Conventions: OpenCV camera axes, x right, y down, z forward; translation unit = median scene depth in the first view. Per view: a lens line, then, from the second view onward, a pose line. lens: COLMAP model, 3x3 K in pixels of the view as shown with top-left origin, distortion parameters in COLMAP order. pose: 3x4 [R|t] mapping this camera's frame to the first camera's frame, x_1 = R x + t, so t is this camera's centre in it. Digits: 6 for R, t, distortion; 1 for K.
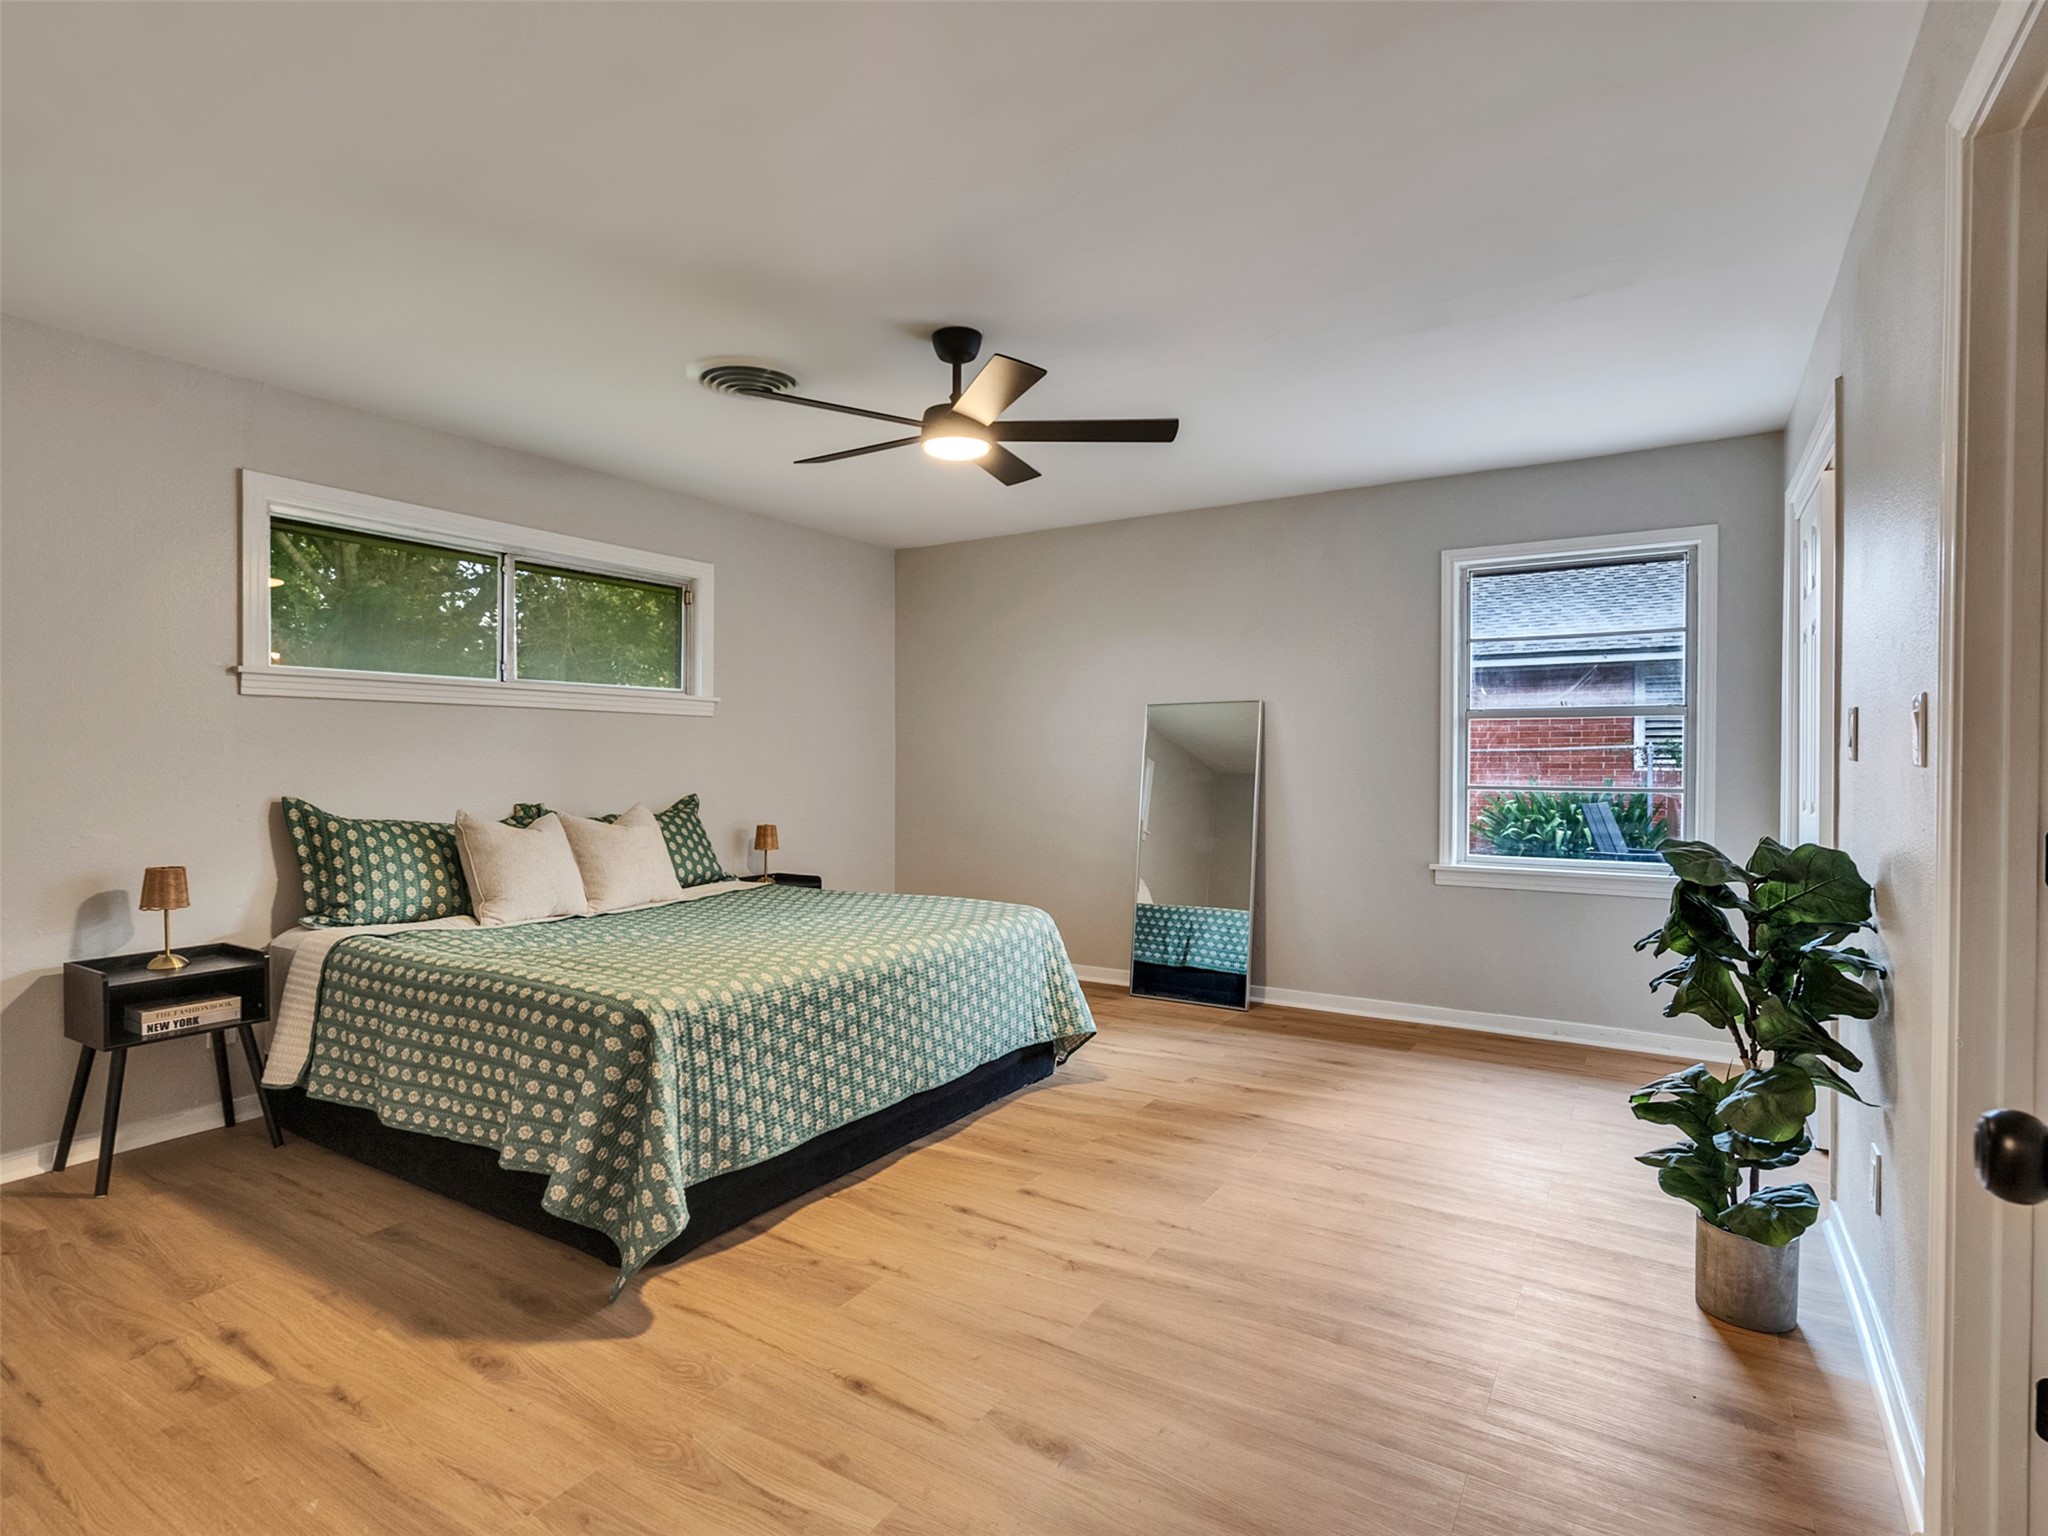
lens RADIAL K [[1048.8, 0, 1009.2], [0, 1048.8, 767.5], [0, 0, 1]] dist [-0.007830, 0.005817]
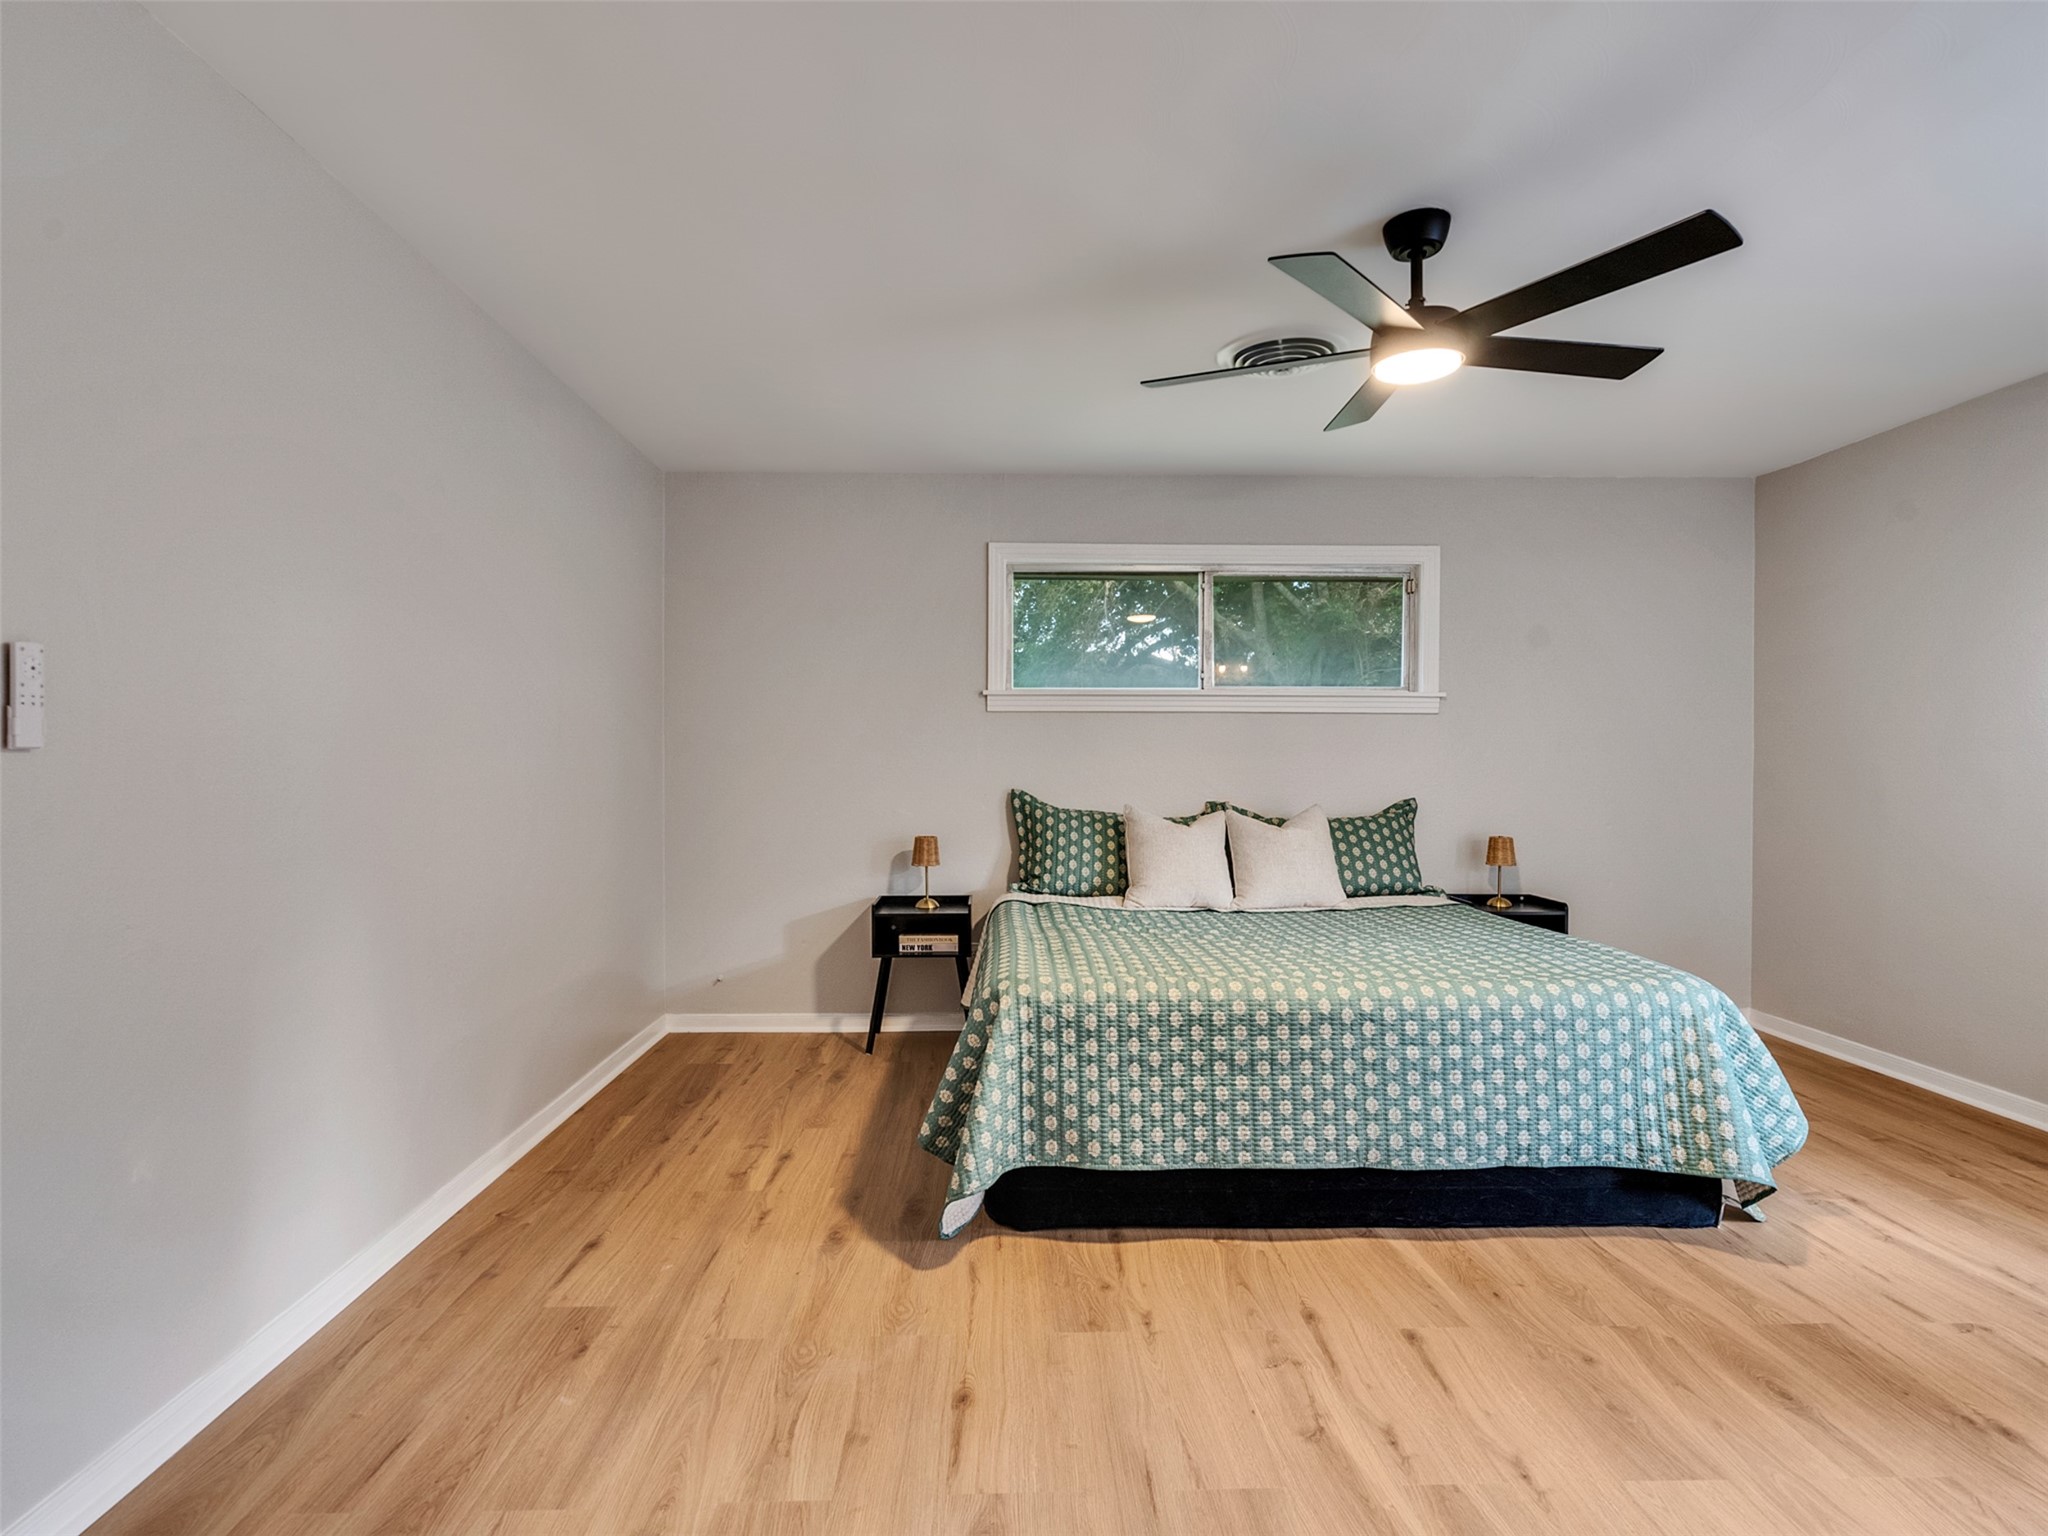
lens RADIAL K [[1048.8, 0, 1009.2], [0, 1048.8, 767.5], [0, 0, 1]] dist [-0.007830, 0.005817]
pose [[0.552267, 0.006963, -0.833638, 0.435729], [-0.007213, 0.999968, 0.003573, -0.003770], [0.833636, 0.004040, 0.552299, 0.308435]]
